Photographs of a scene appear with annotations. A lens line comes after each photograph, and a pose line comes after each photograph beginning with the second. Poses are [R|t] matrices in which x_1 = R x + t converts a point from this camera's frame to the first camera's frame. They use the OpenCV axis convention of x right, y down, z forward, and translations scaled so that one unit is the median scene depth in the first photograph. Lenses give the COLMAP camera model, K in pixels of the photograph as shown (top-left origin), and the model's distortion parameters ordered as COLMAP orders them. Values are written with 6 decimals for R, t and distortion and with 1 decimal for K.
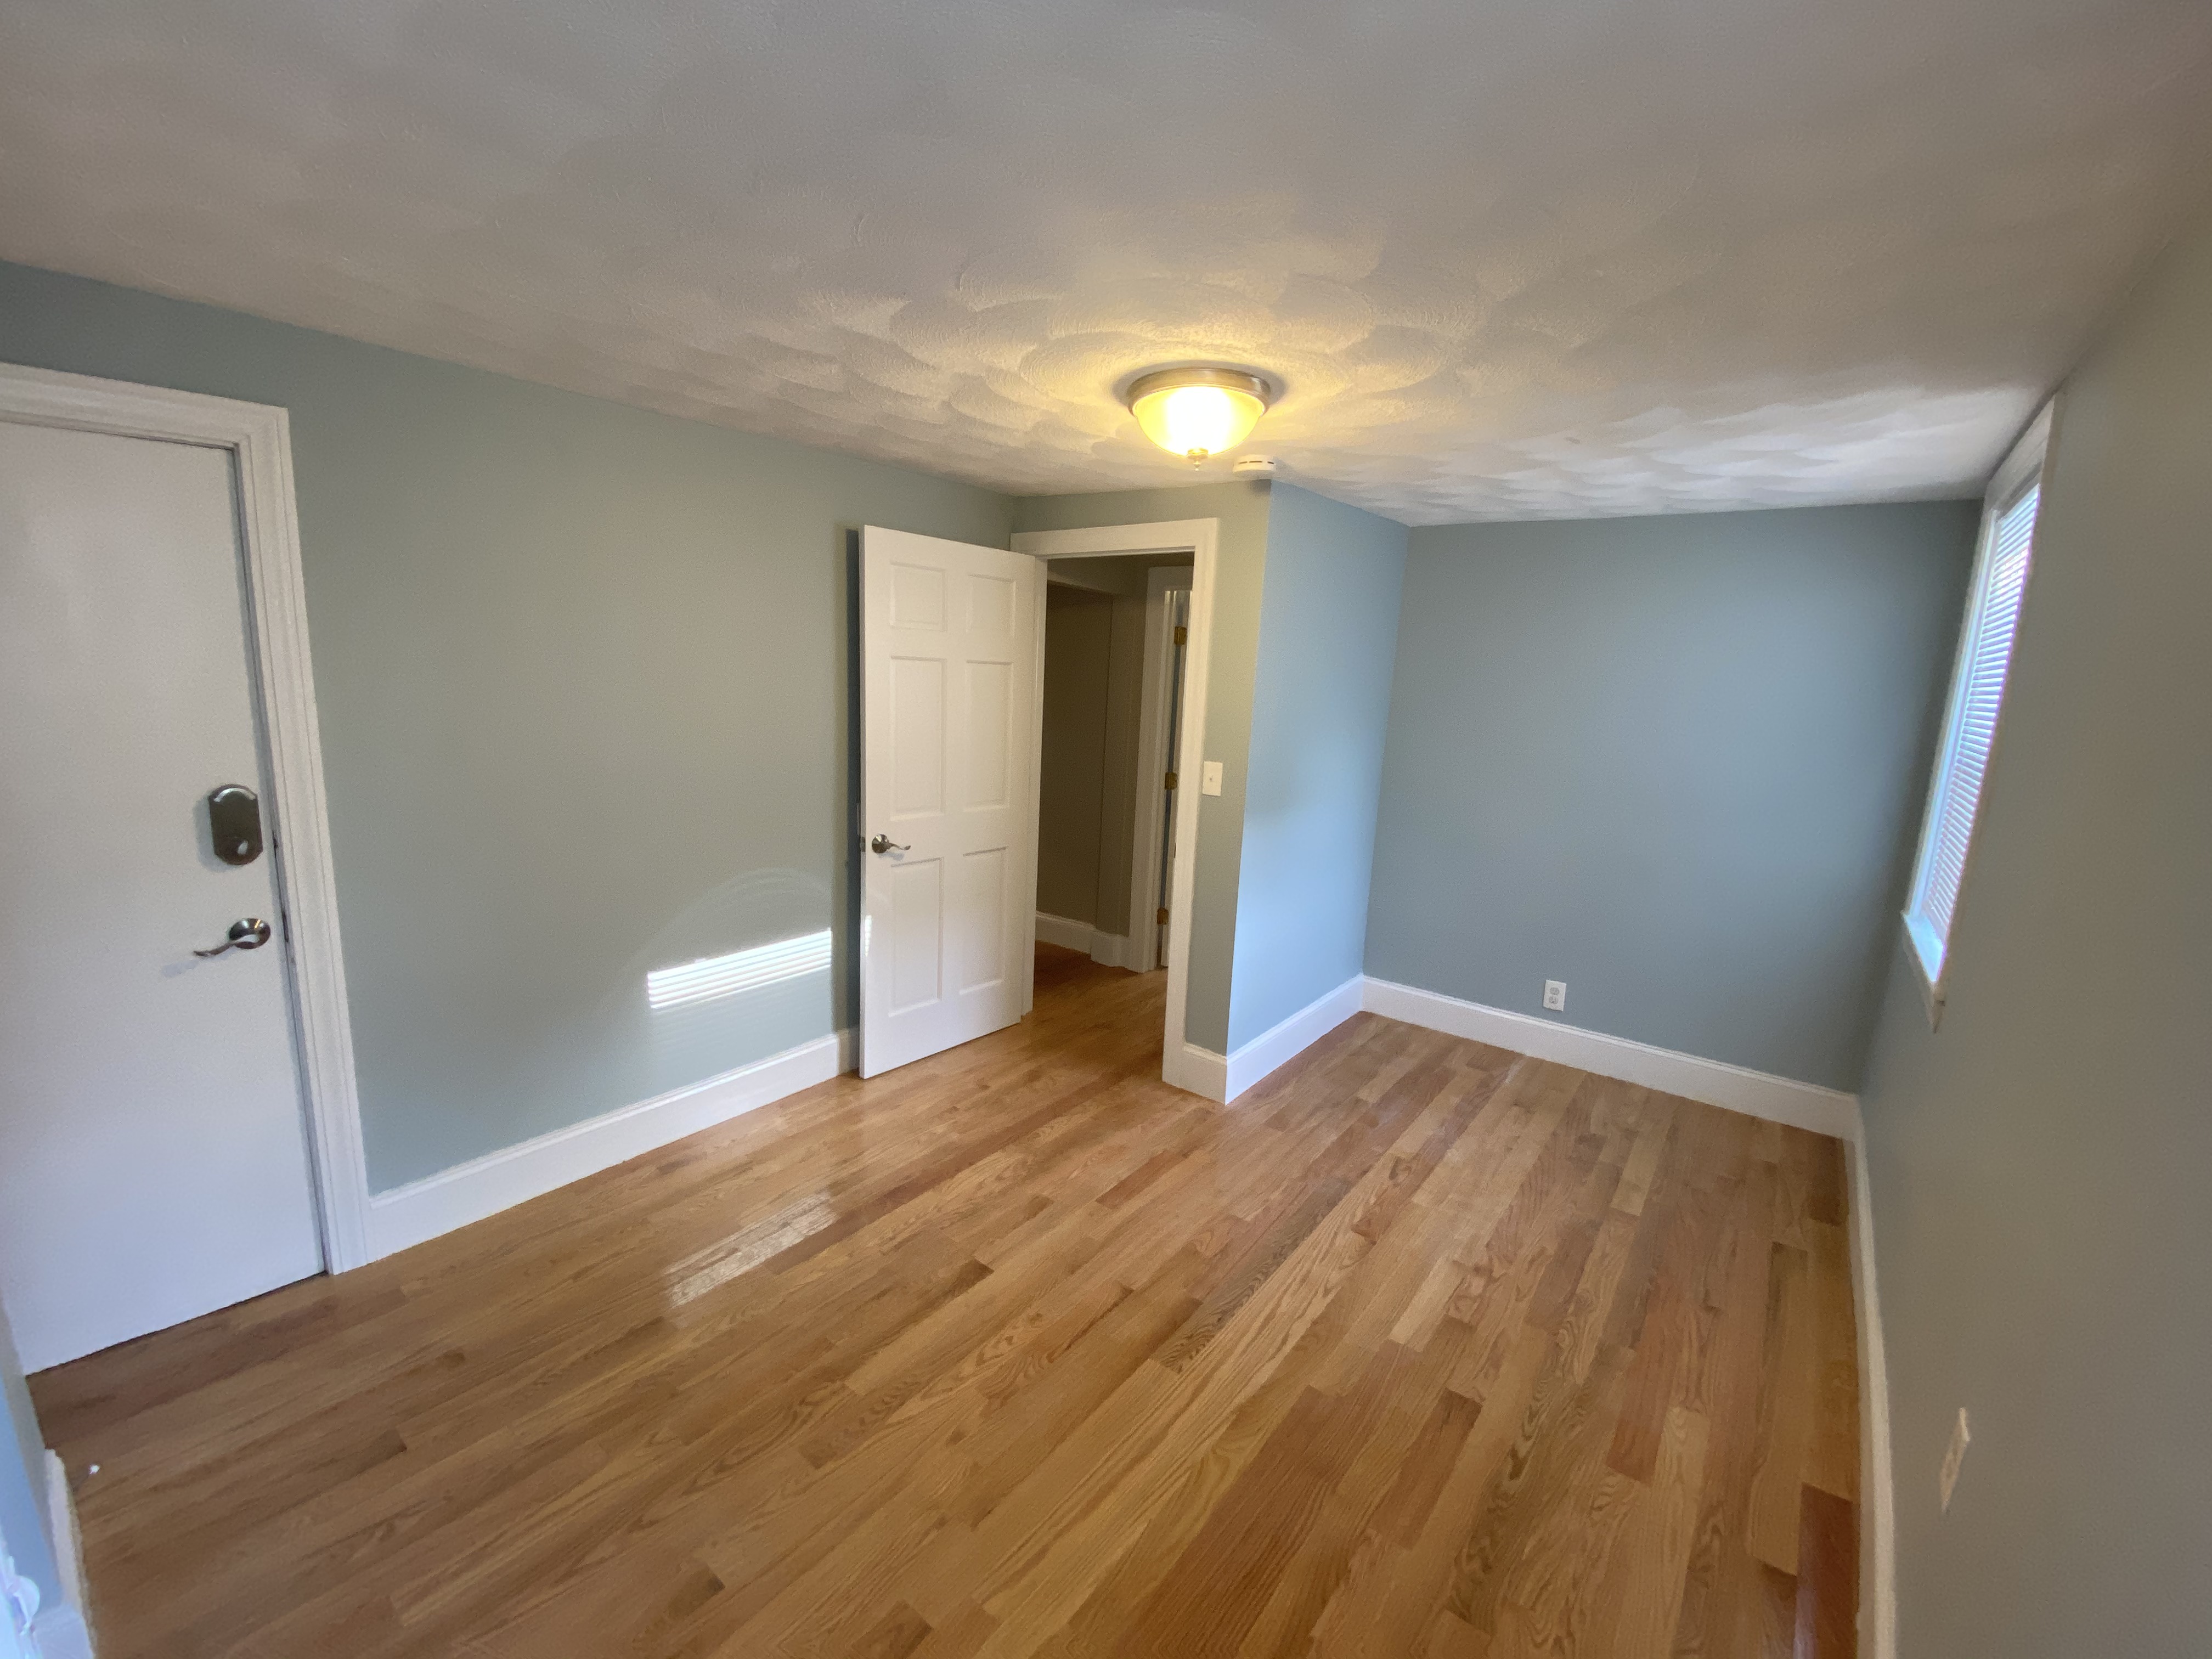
lens RADIAL K [[895.9, 0, 1108.6], [0, 895.9, 826.2], [0, 0, 1]] dist [0.033524, -0.027698]
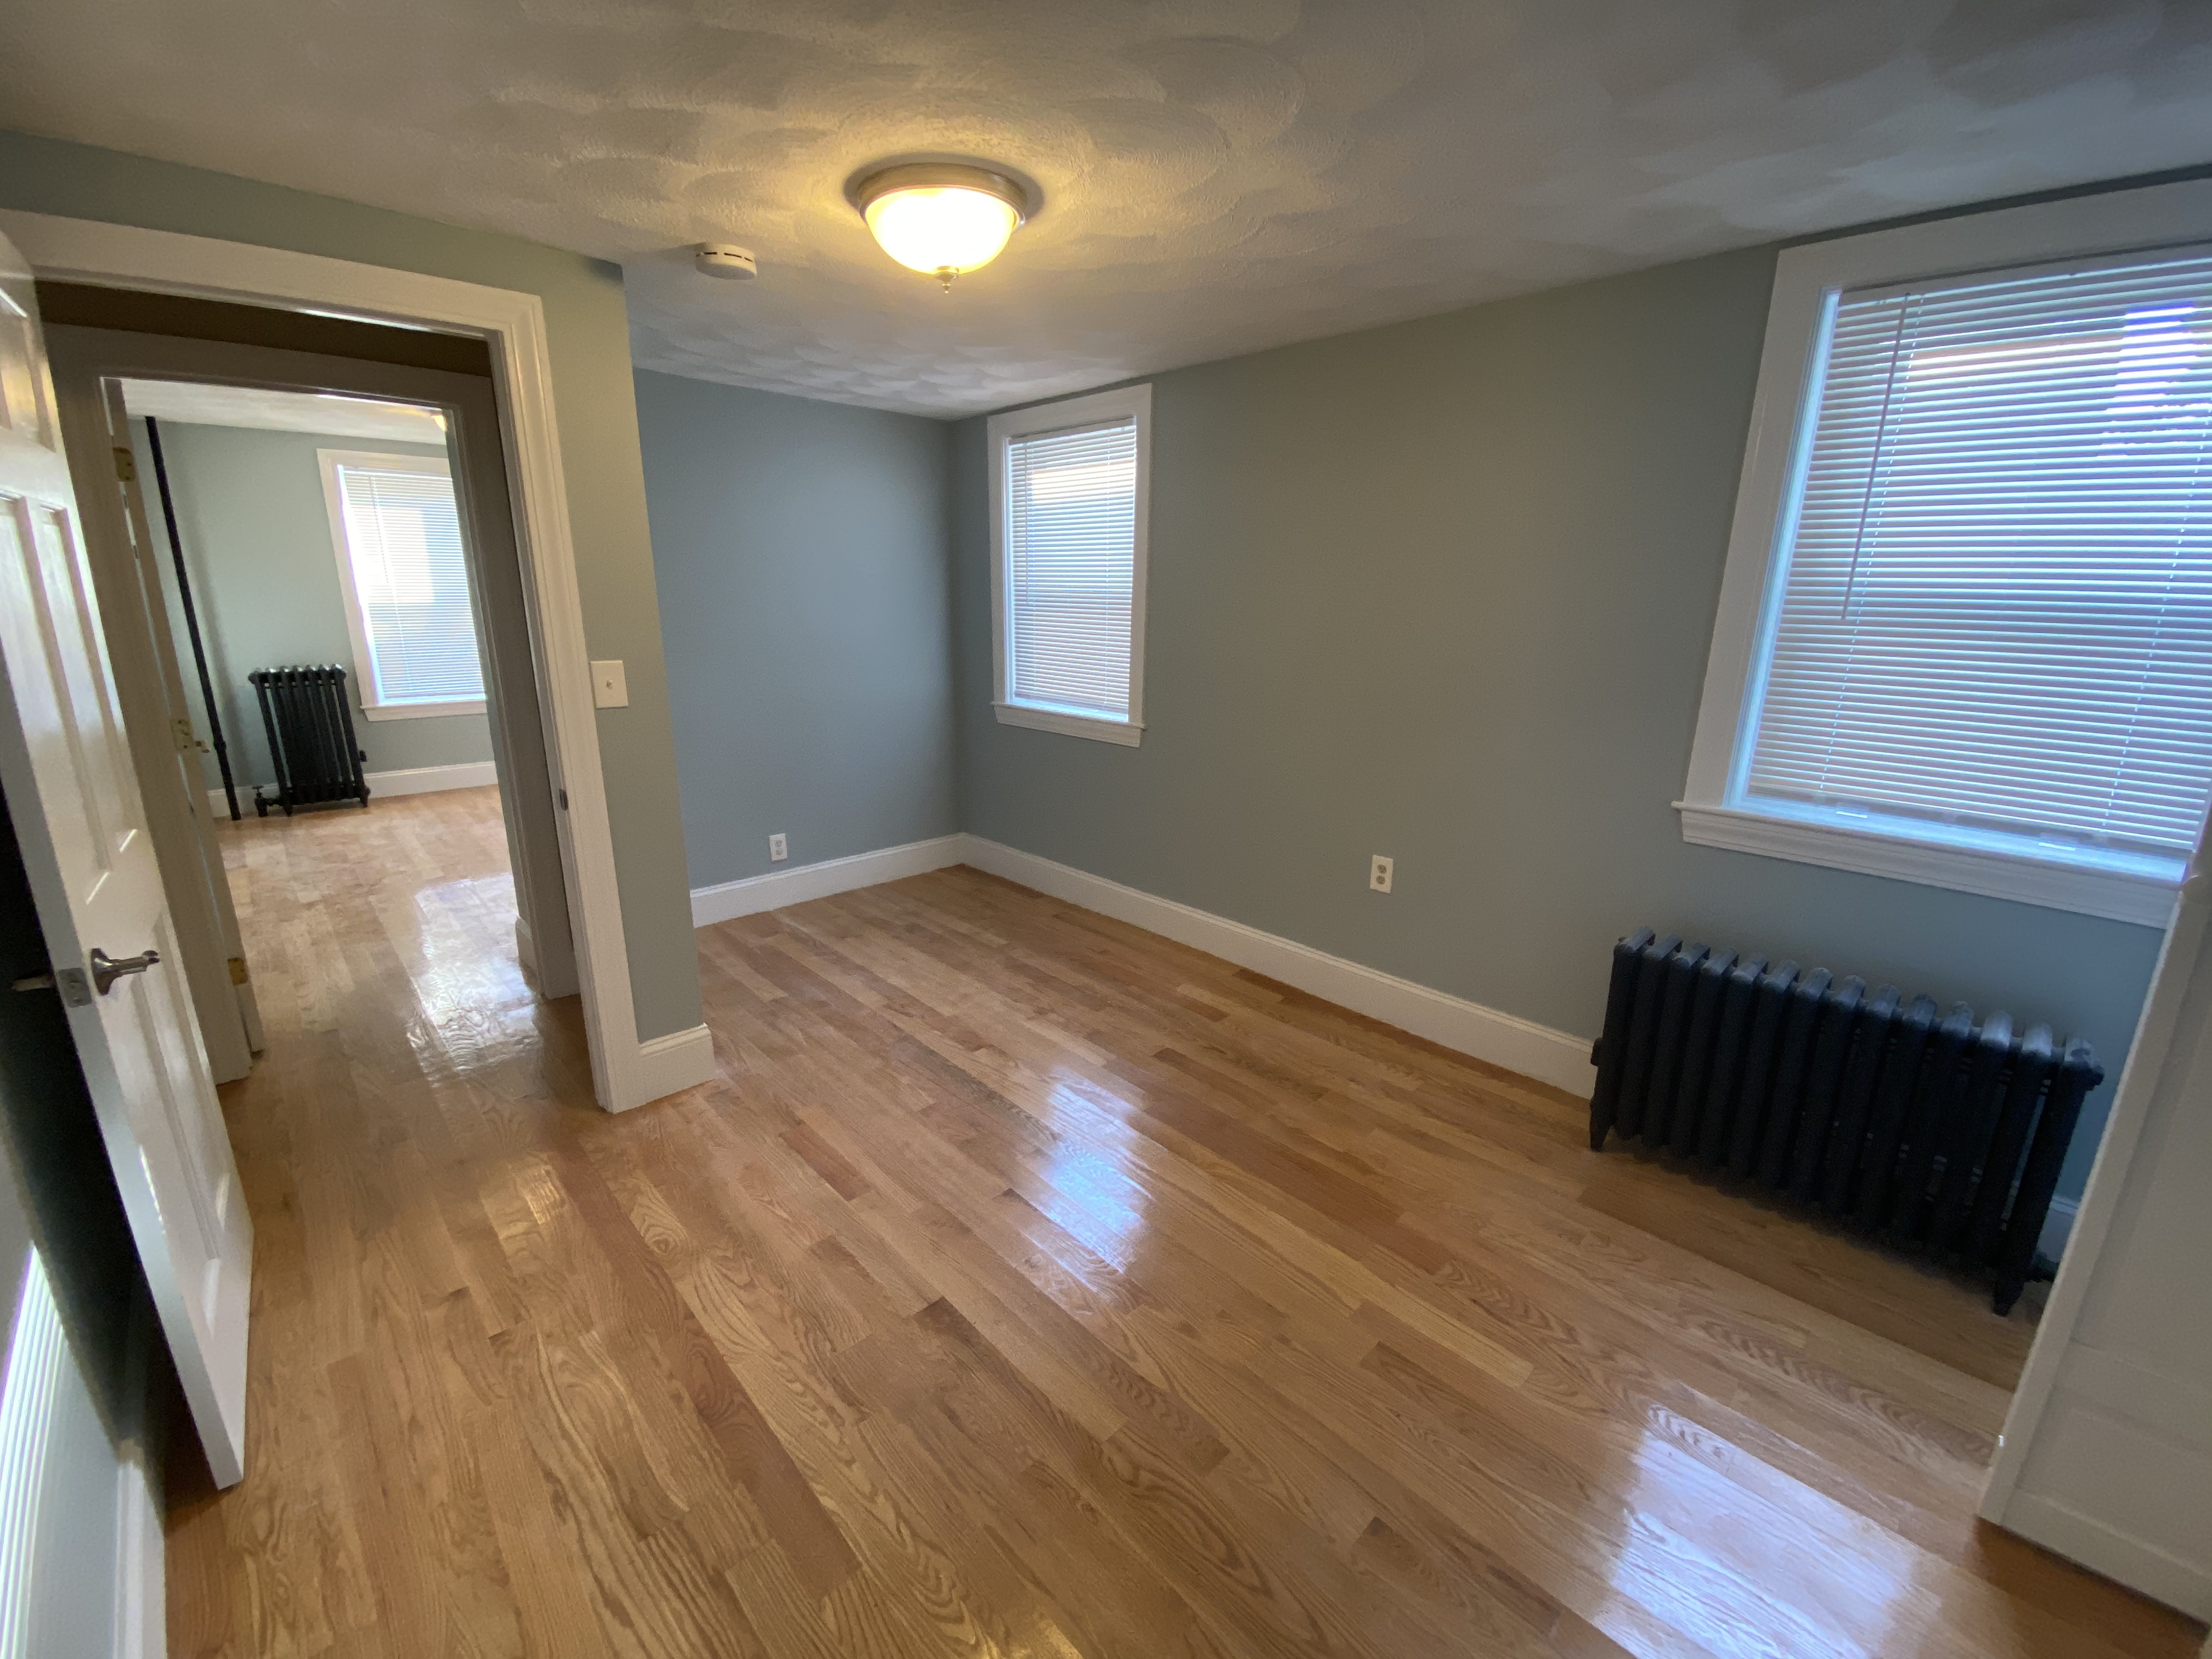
lens RADIAL K [[895.9, 0, 1108.6], [0, 895.9, 826.2], [0, 0, 1]] dist [0.033524, -0.027698]
pose [[0.141431, -0.294927, 0.944995, -0.735702], [0.166396, 0.948091, 0.270990, -0.101431], [-0.975863, 0.118917, 0.183164, 0.645227]]
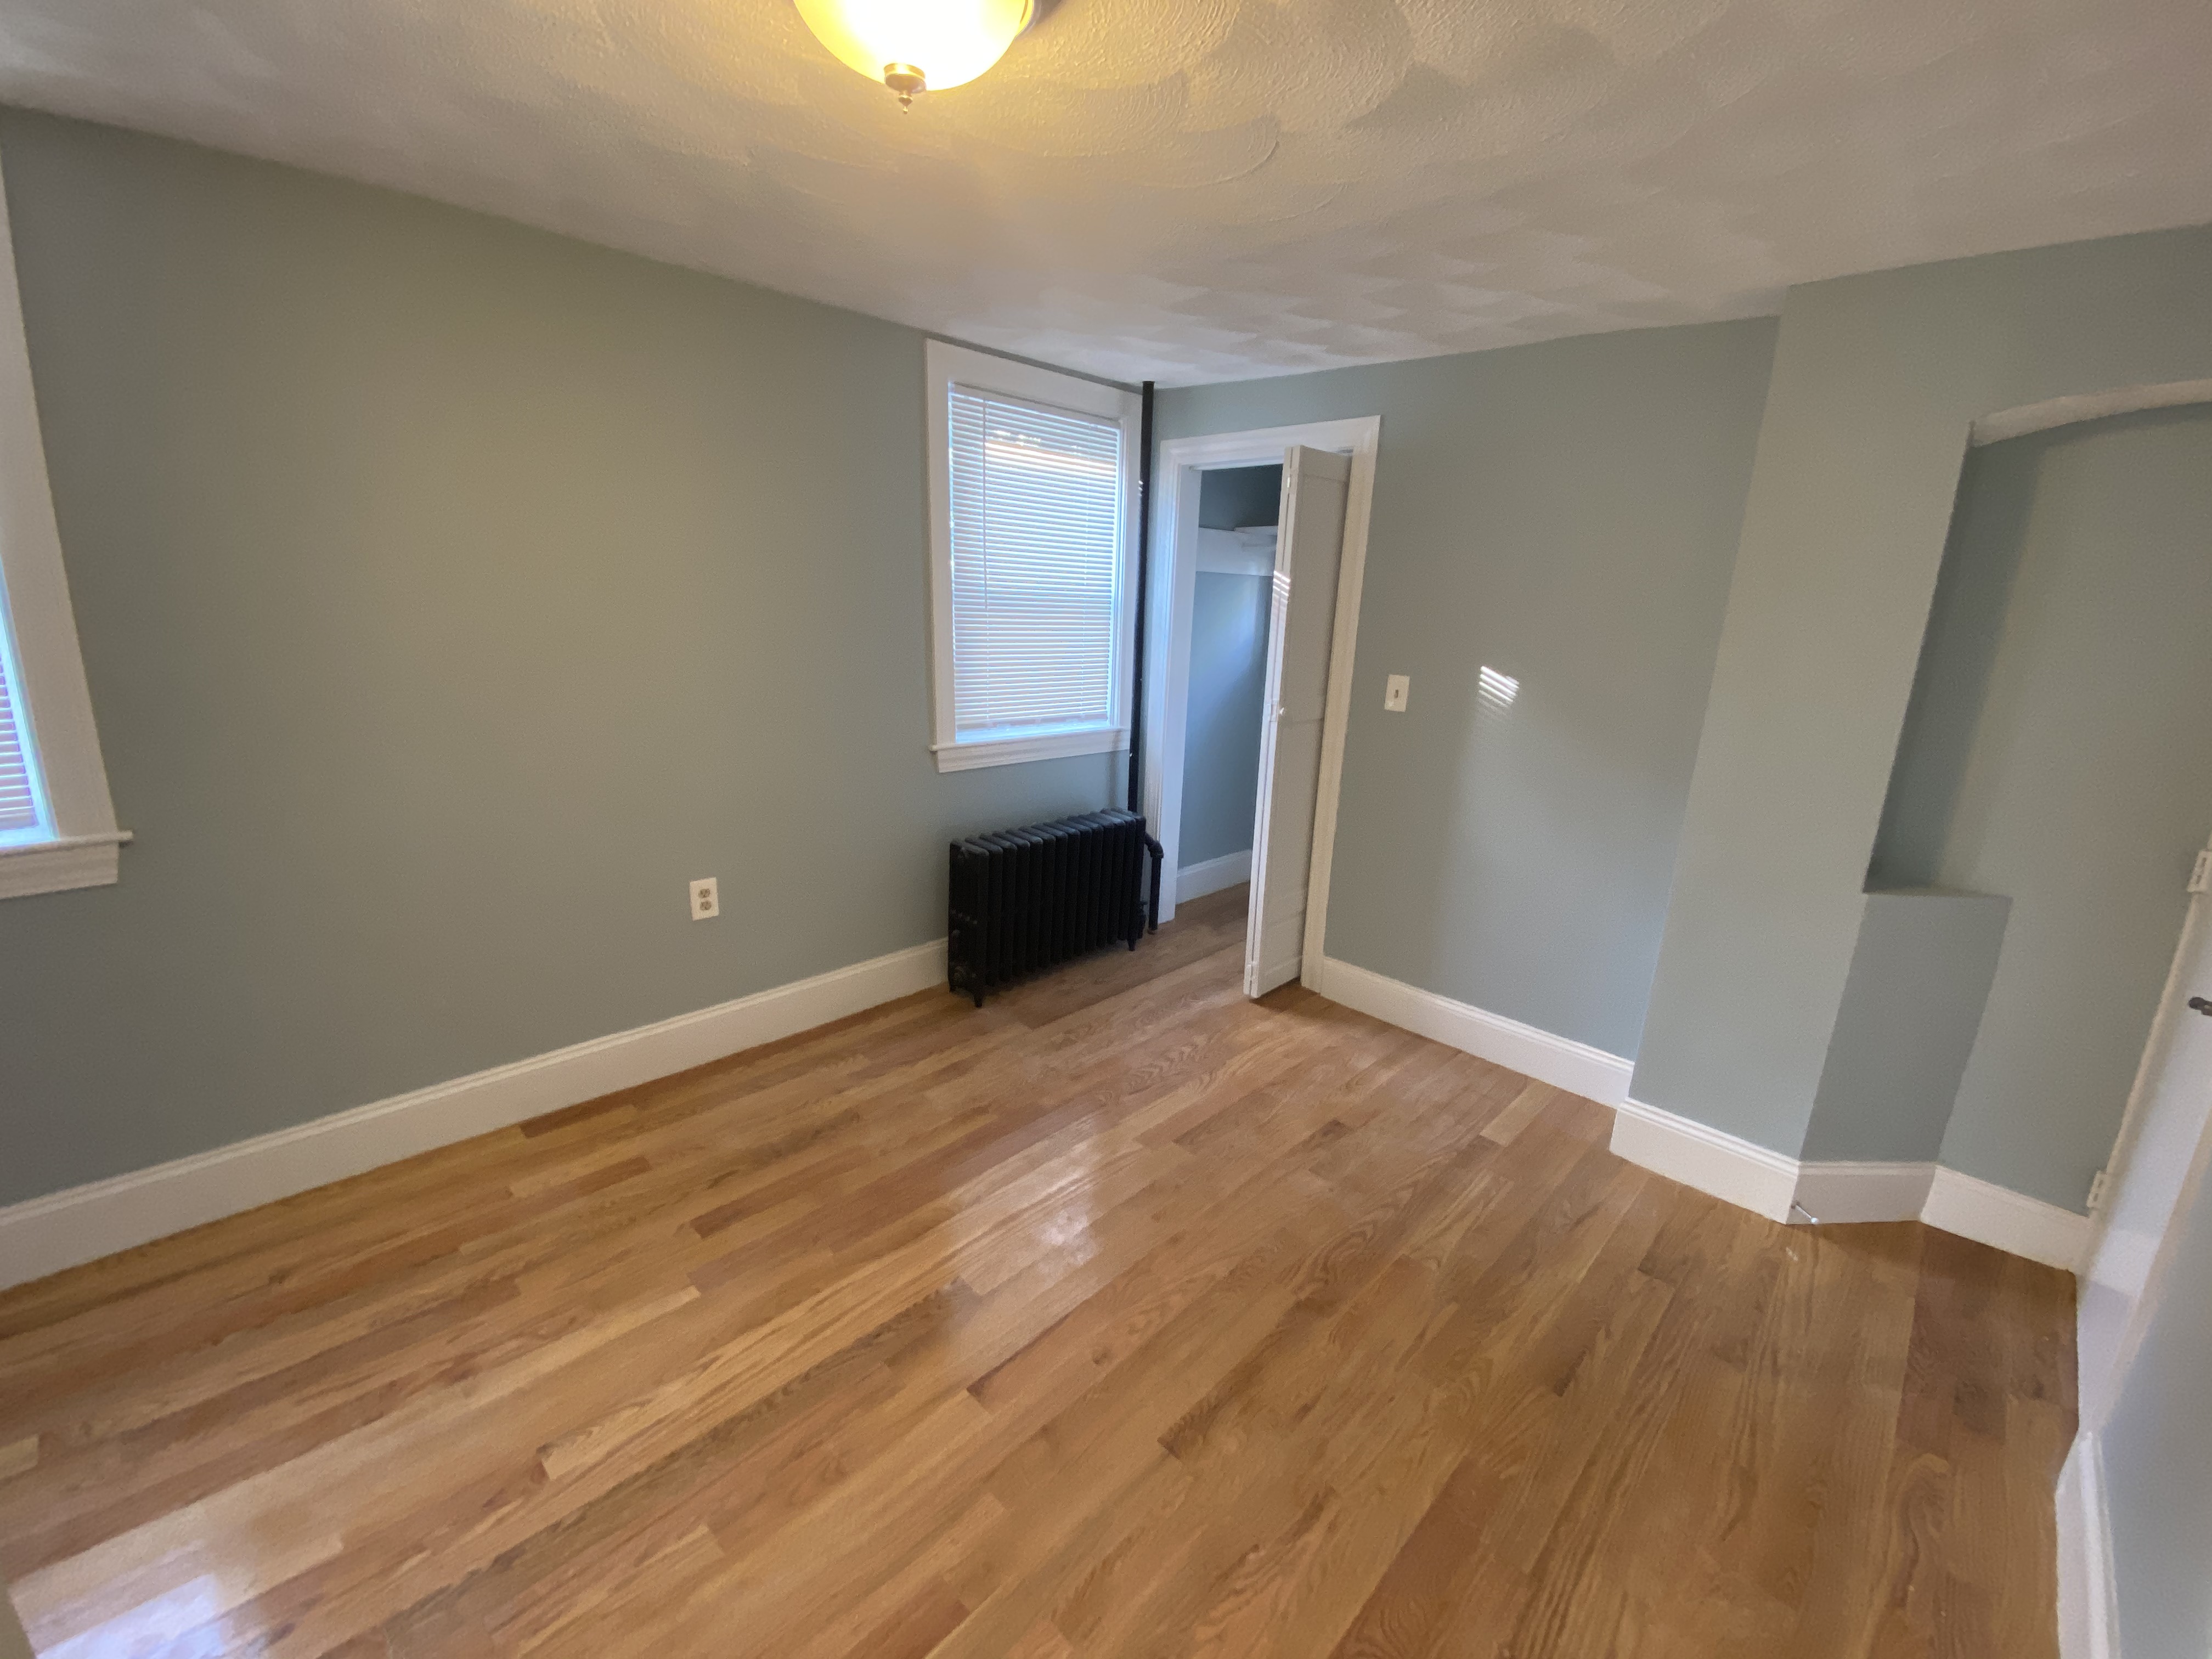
lens RADIAL K [[898.8, 0, 1108.0], [0, 898.8, 826.5], [0, 0, 1]] dist [0.039584, -0.027560]
pose [[-0.989777, -0.111053, 0.089489, -0.097826], [-0.064013, 0.906614, 0.417077, -0.211261], [-0.127450, 0.407085, -0.904455, 1.416384]]
